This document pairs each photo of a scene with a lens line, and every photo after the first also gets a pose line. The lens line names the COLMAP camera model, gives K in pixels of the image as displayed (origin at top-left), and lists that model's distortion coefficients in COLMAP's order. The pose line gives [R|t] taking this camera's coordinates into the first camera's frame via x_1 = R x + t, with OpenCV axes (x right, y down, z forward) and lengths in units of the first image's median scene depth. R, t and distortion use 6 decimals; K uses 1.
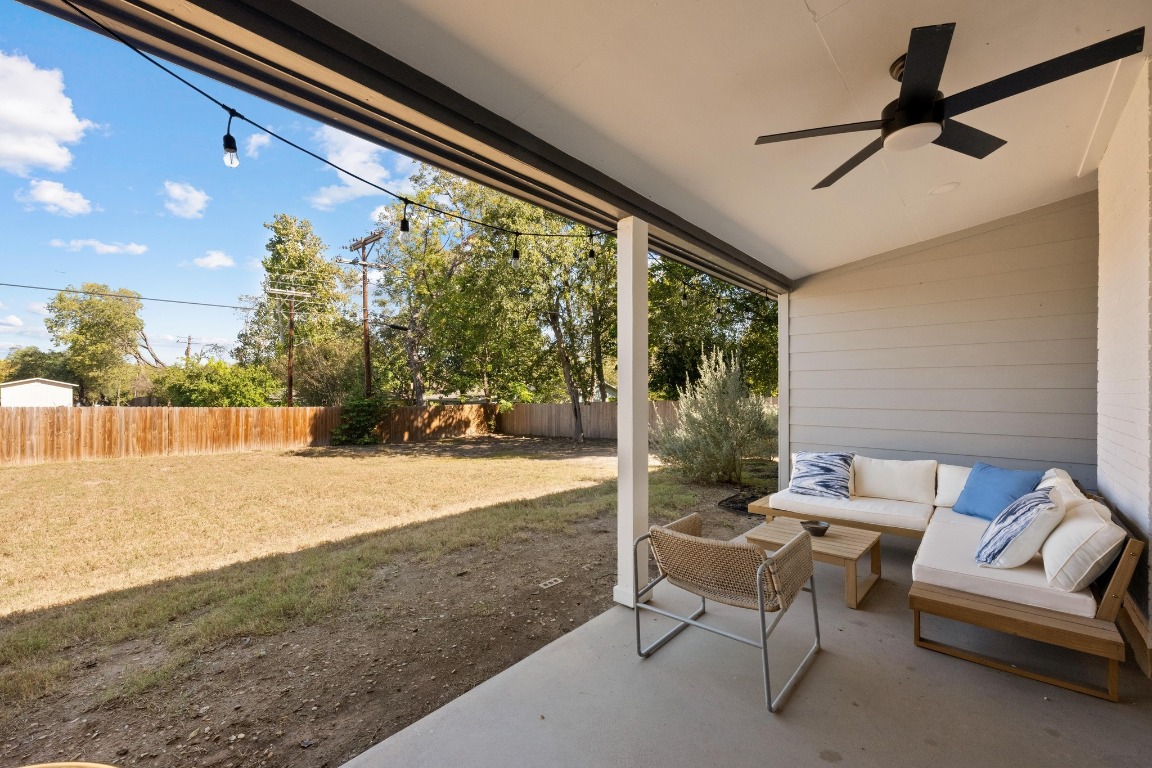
lens RADIAL K [[451.7, 0, 577.8], [0, 451.7, 388.6], [0, 0, 1]] dist [0.000601, 0.000092]
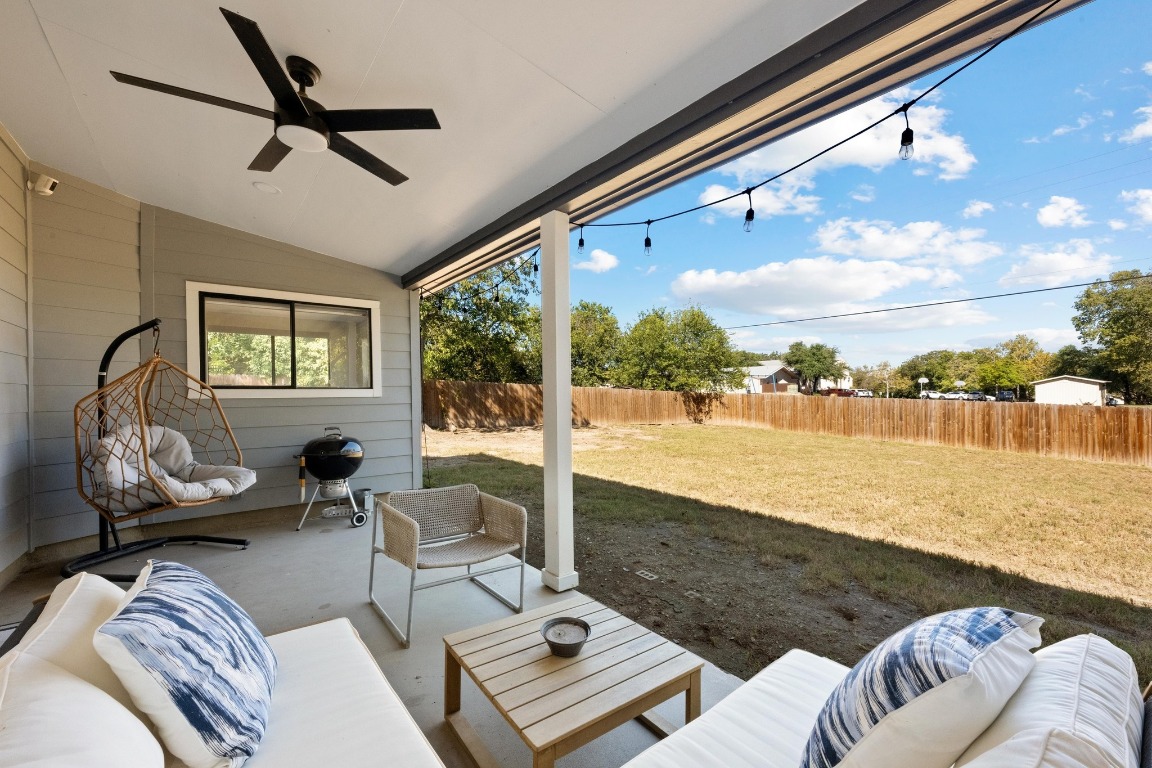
lens RADIAL K [[464.5, 0, 578.5], [0, 464.5, 388.9], [0, 0, 1]] dist [0.000551, 0.000228]
pose [[-0.152719, -0.000281, -0.988270, 0.195835], [0.007496, 0.999971, -0.001443, 0.004581], [0.988241, -0.007628, -0.152713, 0.204370]]
